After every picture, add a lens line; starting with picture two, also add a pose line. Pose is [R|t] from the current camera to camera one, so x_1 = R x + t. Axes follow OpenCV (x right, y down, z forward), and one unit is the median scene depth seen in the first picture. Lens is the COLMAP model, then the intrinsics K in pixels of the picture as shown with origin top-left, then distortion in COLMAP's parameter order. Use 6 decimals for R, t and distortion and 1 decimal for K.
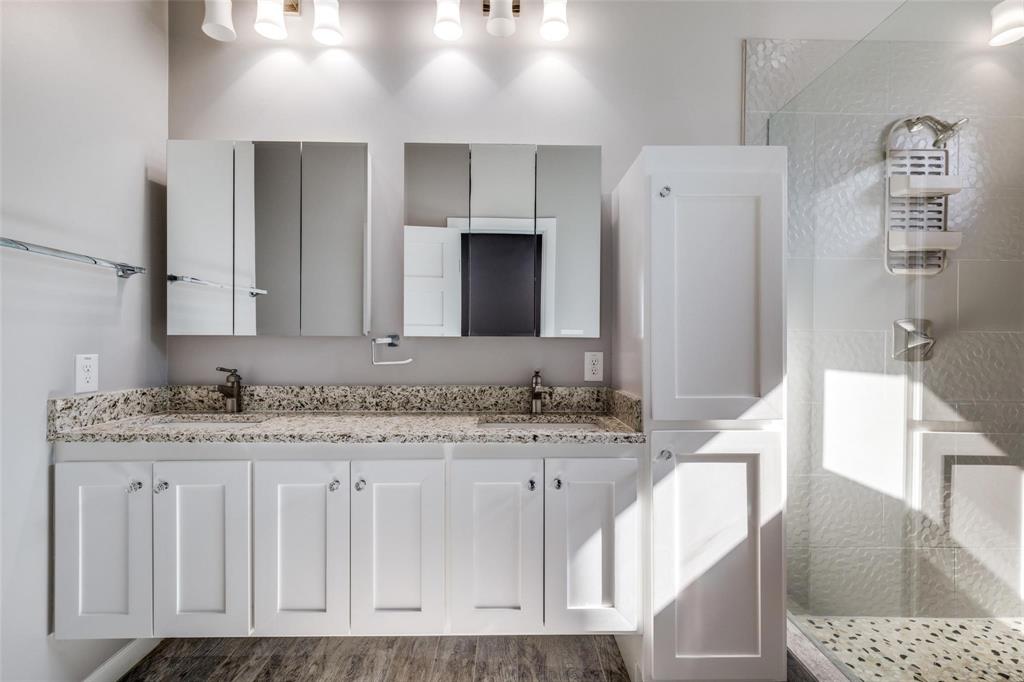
lens RADIAL K [[456.9, 0, 514.7], [0, 456.9, 342.5], [0, 0, 1]] dist [0.004793, -0.000535]
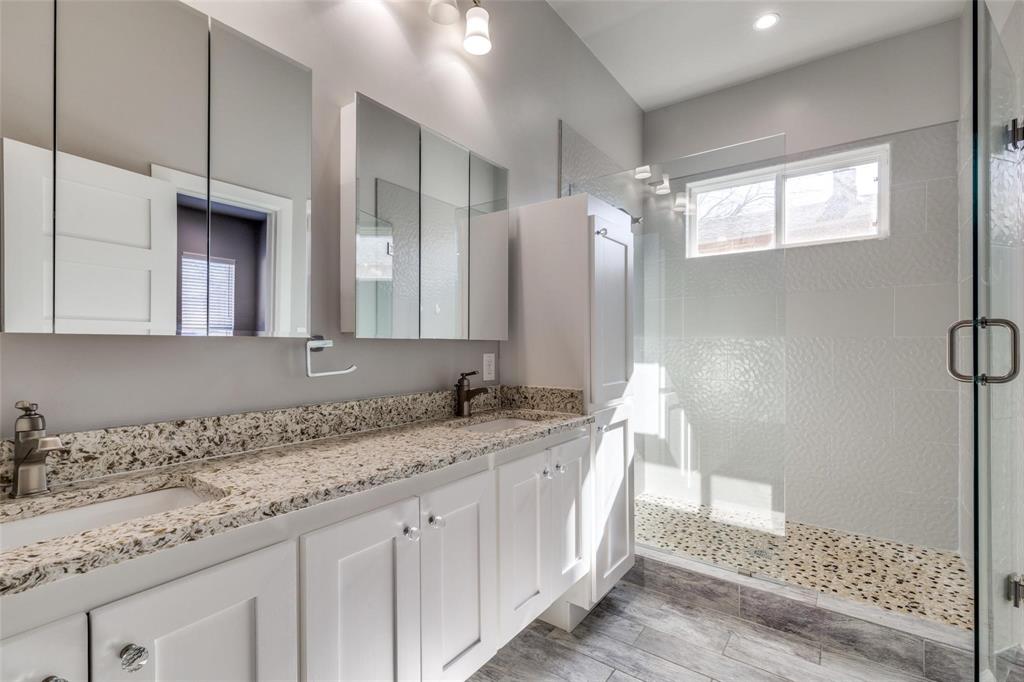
lens RADIAL K [[456.9, 0, 514.8], [0, 456.9, 342.3], [0, 0, 1]] dist [0.004793, -0.000535]
pose [[0.606999, 0.000644, 0.794702, -0.672912], [0.003915, 0.999985, -0.003800, -0.002107], [-0.794693, 0.005419, 0.606988, 0.297220]]
